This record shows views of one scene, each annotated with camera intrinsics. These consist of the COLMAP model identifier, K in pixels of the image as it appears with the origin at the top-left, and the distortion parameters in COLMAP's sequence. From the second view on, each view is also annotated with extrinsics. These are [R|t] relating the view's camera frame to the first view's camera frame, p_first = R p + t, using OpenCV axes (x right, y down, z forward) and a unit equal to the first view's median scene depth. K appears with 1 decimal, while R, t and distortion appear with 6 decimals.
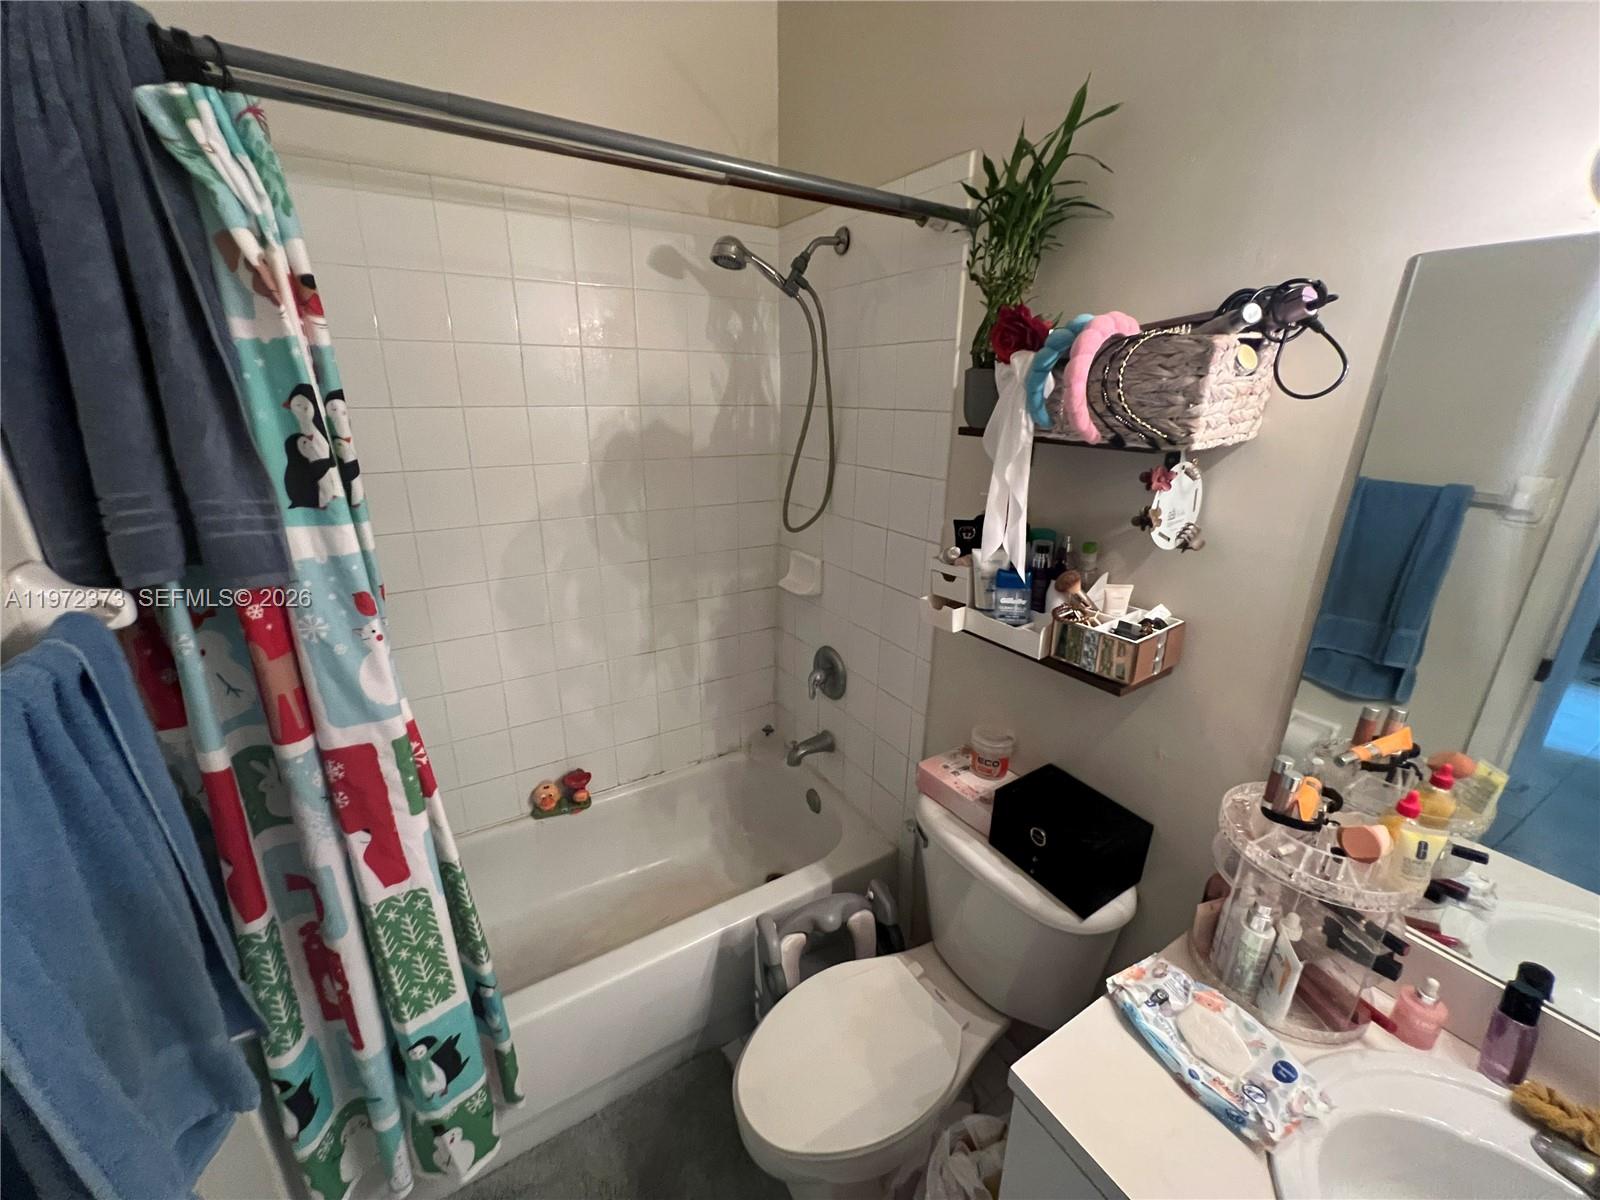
lens RADIAL K [[643.3, 0, 796.2], [0, 643.3, 596.6], [0, 0, 1]] dist [-0.002909, 0.000707]
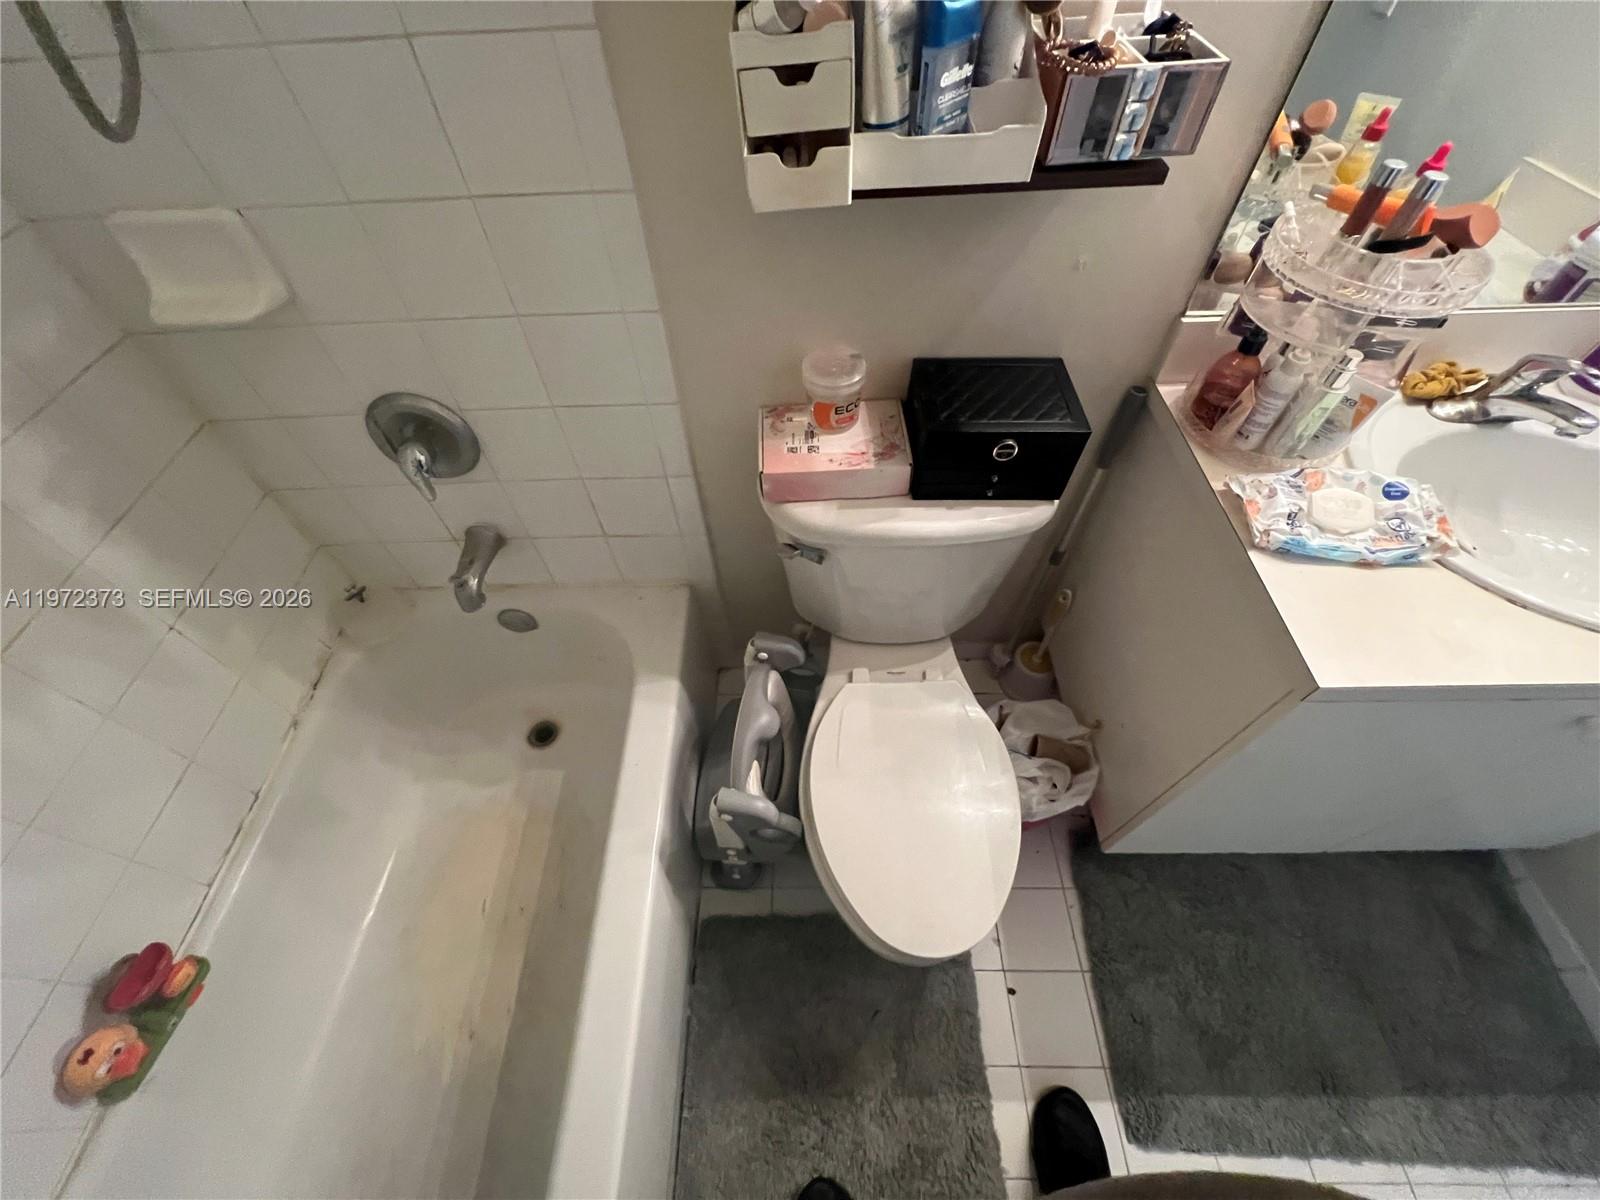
lens RADIAL K [[647.8, 0, 792.0], [0, 647.8, 601.6], [0, 0, 1]] dist [0.001690, 0.000686]
pose [[0.519249, -0.697087, 0.494419, -0.242975], [0.301457, 0.690733, 0.657275, -0.075252], [-0.799690, -0.192243, 0.568805, 0.712462]]
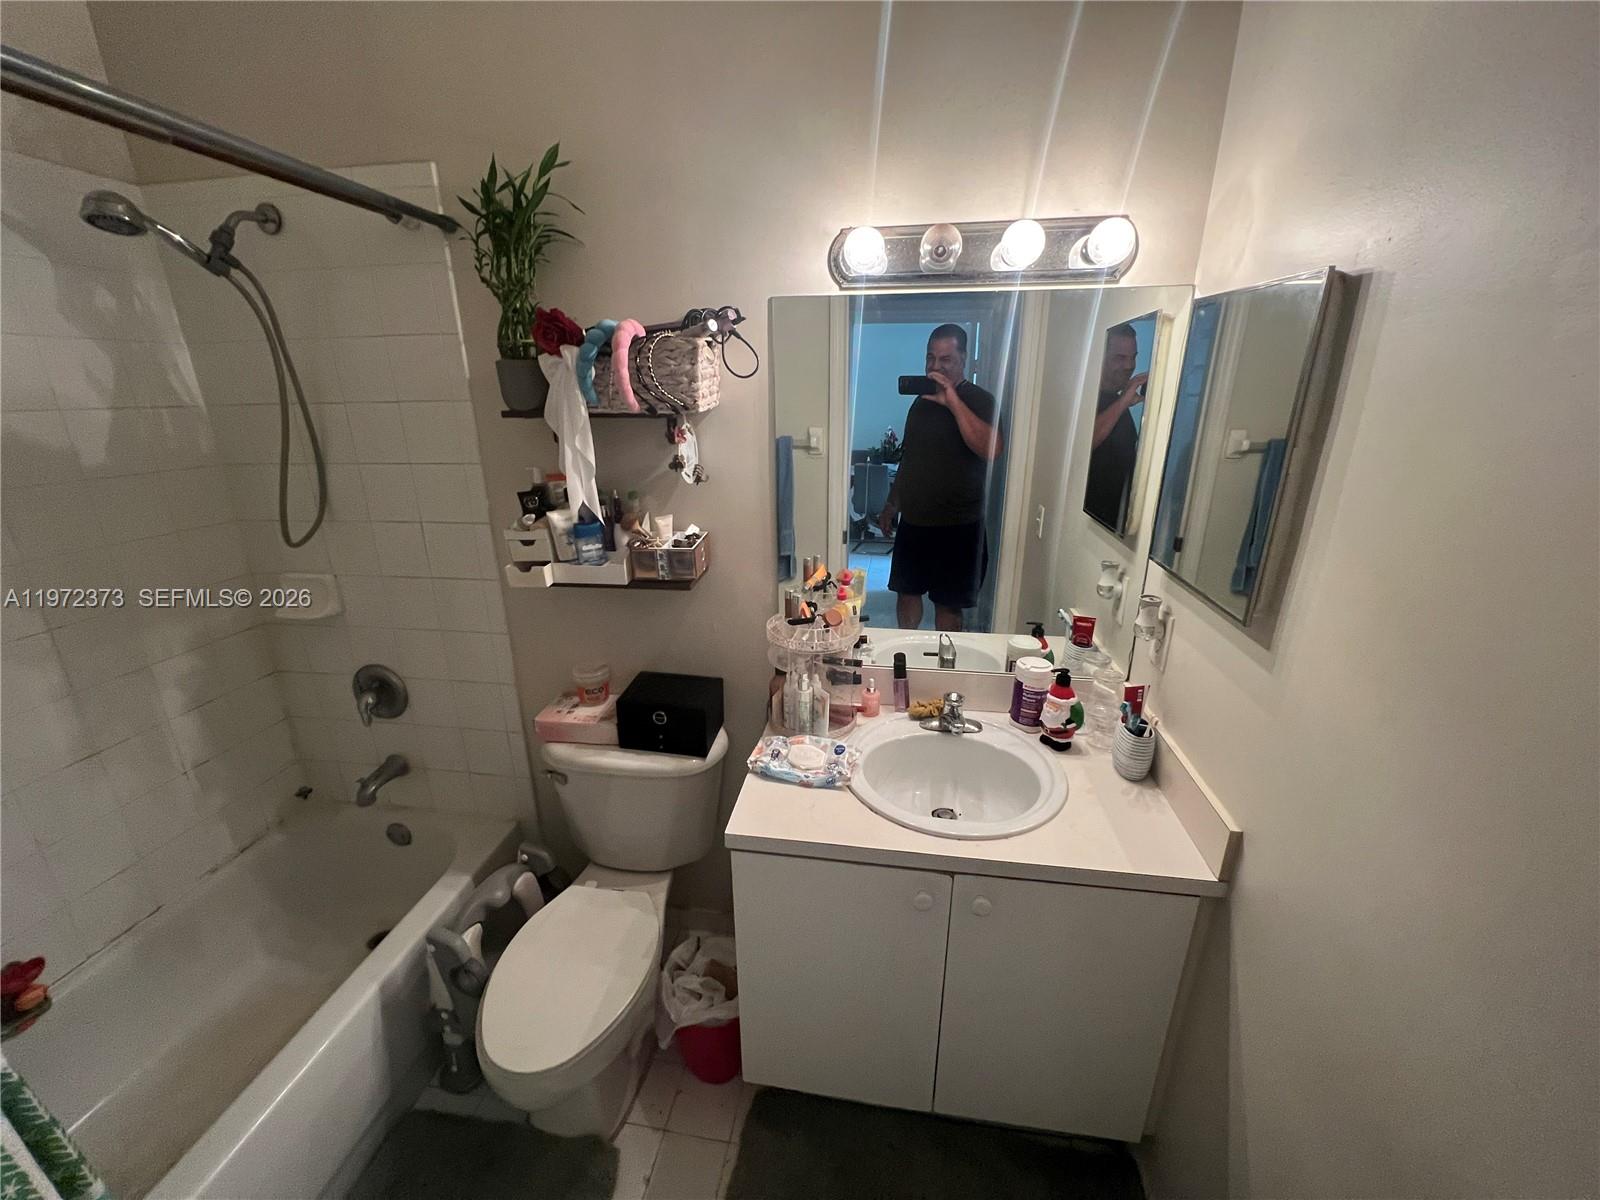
lens RADIAL K [[643.3, 0, 796.8], [0, 643.3, 593.8], [0, 0, 1]] dist [-0.002909, 0.000707]
pose [[0.645257, -0.251260, 0.721465, -0.315411], [0.253497, 0.961282, 0.108059, 0.058153], [-0.720682, 0.113164, 0.683967, -0.122595]]
